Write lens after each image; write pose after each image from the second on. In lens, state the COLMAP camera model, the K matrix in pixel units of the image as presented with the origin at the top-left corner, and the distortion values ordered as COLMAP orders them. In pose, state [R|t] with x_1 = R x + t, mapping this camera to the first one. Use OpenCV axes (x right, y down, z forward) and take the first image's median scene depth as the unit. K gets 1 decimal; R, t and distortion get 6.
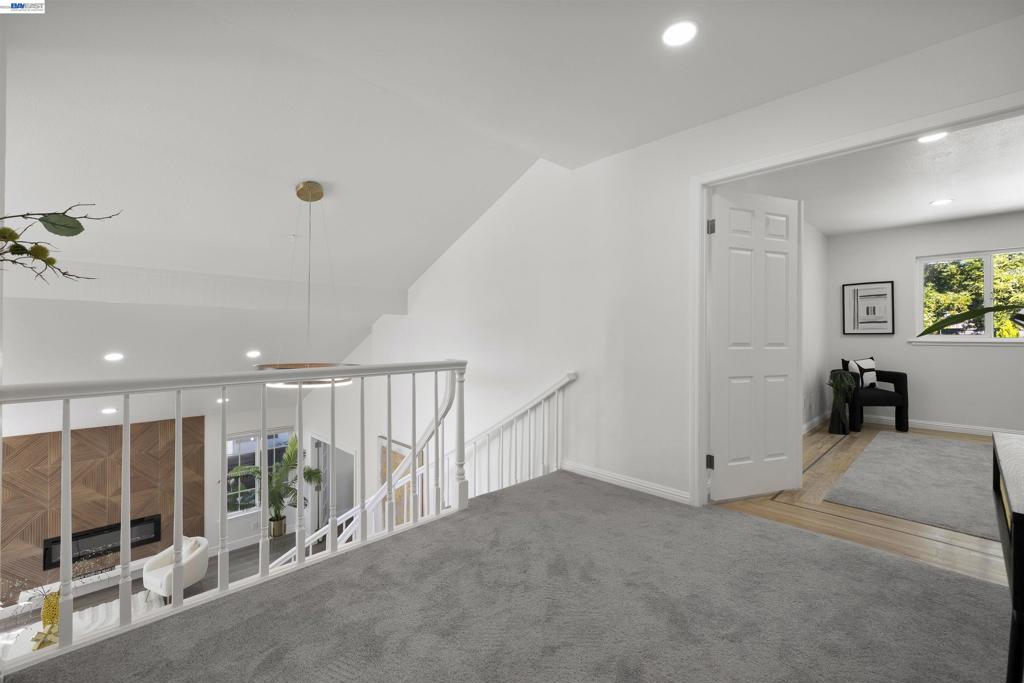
lens RADIAL K [[424.5, 0, 514.6], [0, 424.5, 327.5], [0, 0, 1]] dist [0.000329, -0.000281]
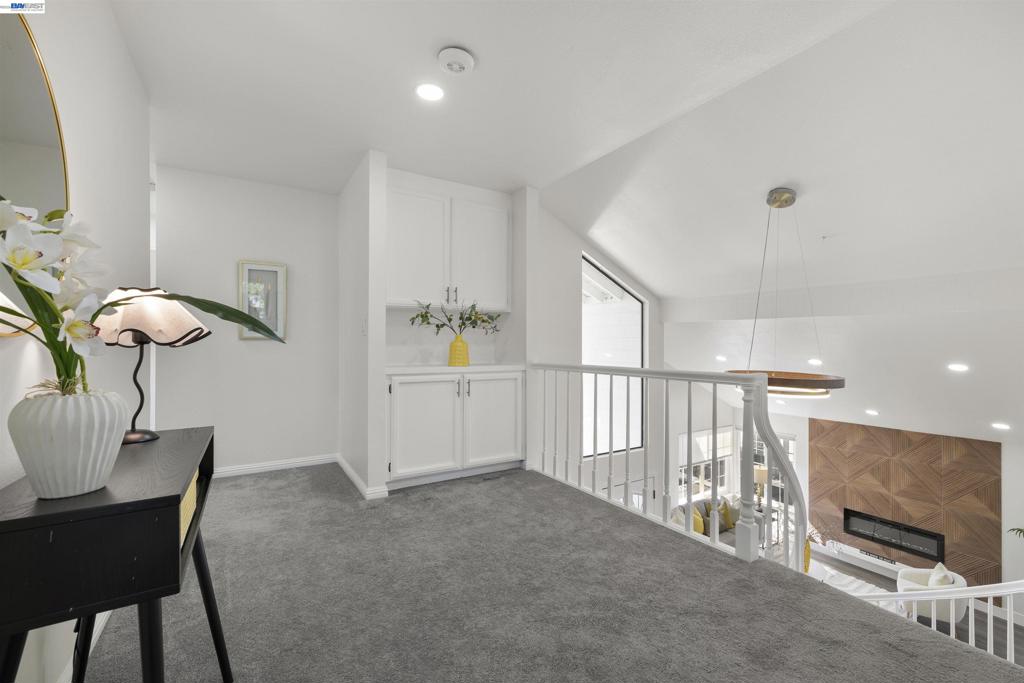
lens RADIAL K [[421.5, 0, 512.0], [0, 421.5, 341.5], [0, 0, 1]] dist [-0.000193, 0.000296]
pose [[-0.199697, -0.004150, -0.979849, 0.298261], [0.015546, 0.999852, -0.007403, 0.005942], [0.979734, -0.016711, -0.199602, 0.295686]]
